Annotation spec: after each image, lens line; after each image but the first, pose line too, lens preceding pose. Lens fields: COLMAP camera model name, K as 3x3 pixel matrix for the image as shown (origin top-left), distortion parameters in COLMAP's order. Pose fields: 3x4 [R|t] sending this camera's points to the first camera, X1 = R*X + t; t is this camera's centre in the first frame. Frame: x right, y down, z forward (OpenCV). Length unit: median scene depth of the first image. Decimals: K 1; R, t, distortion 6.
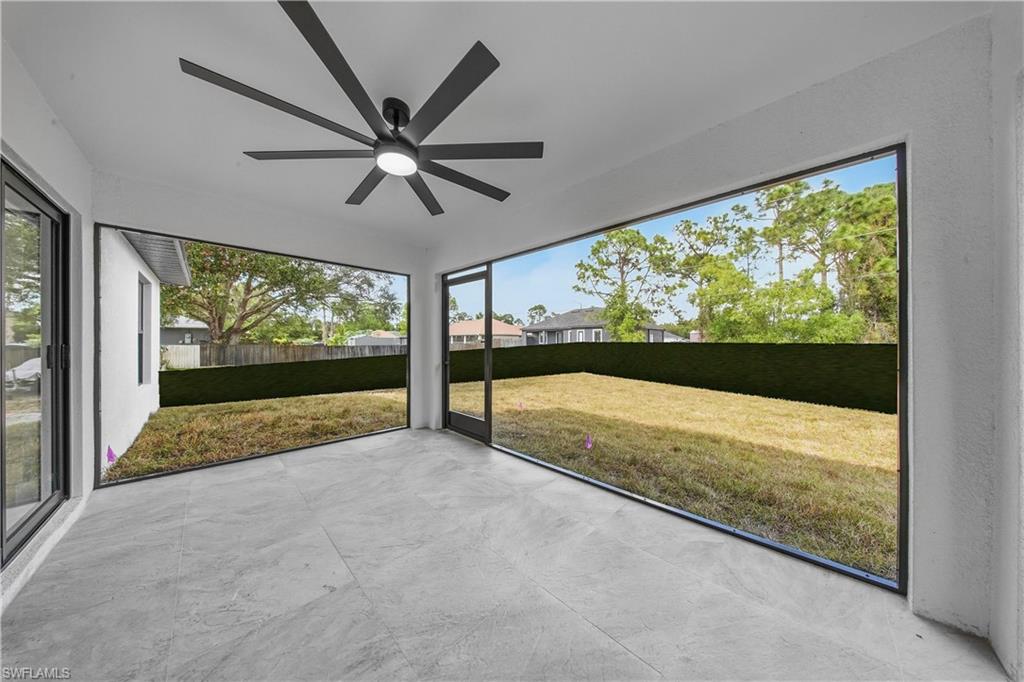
lens RADIAL K [[306.4, 0, 518.1], [0, 306.4, 337.8], [0, 0, 1]] dist [0.000056, -0.000354]
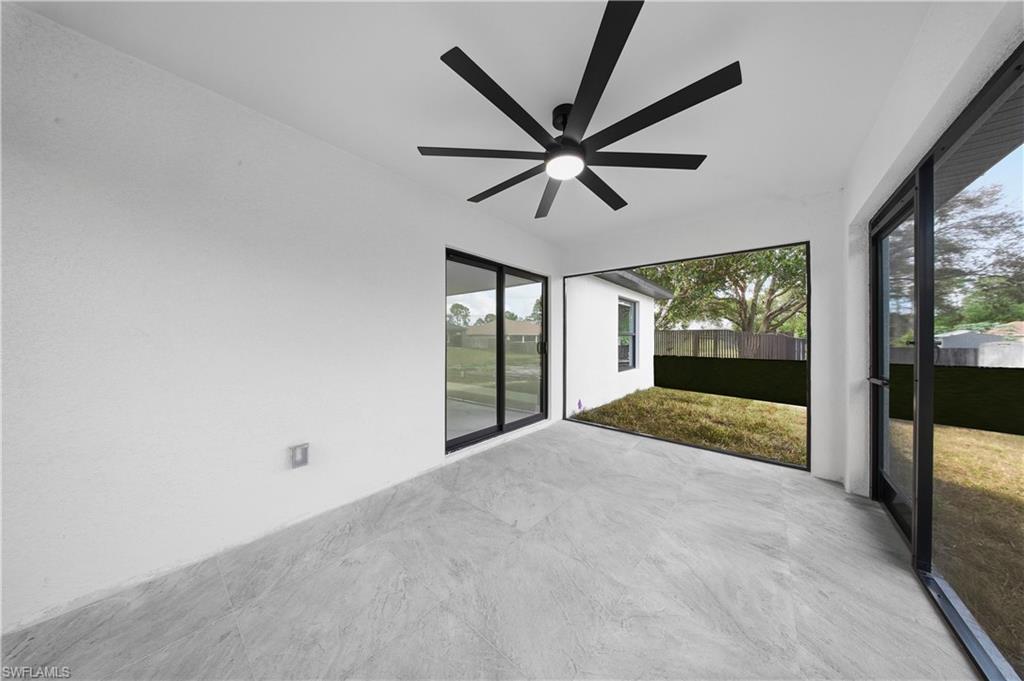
lens RADIAL K [[306.4, 0, 516.2], [0, 306.4, 339.8], [0, 0, 1]] dist [0.000056, -0.000354]
pose [[0.087517, 0.004833, -0.996151, 0.371876], [0.005181, 0.999972, 0.005307, 0.000899], [0.996150, -0.005625, 0.087489, 0.460233]]
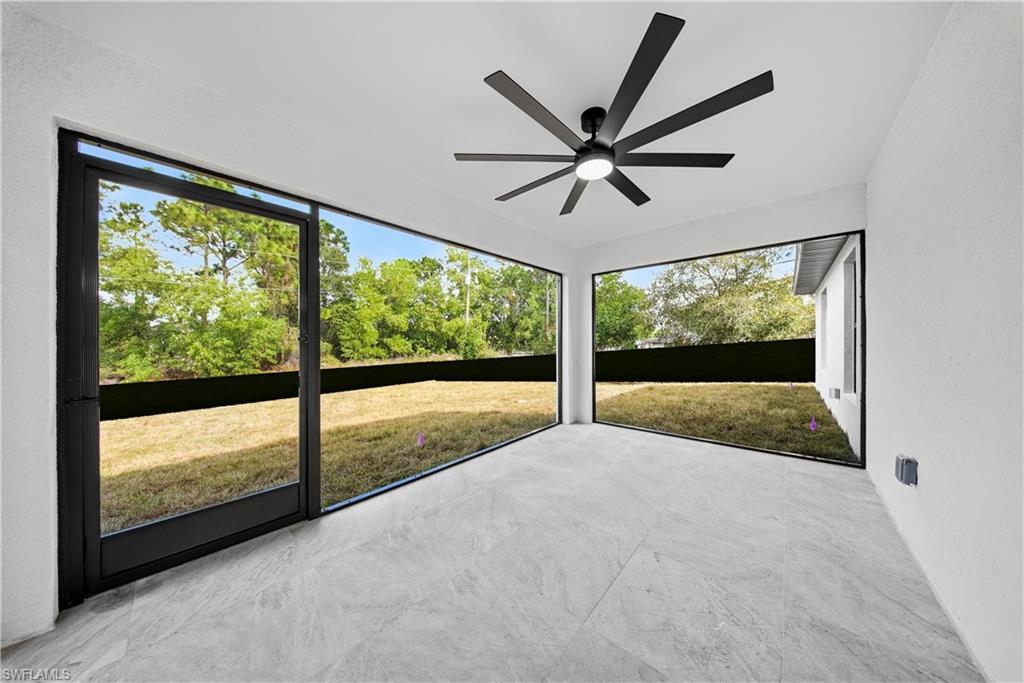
lens RADIAL K [[306.4, 0, 515.1], [0, 306.4, 342.6], [0, 0, 1]] dist [0.000056, -0.000354]
pose [[-0.055897, -0.005910, 0.998419, -0.876749], [-0.006833, 0.999961, 0.005537, 0.015624], [-0.998413, -0.006513, -0.055935, 0.817742]]
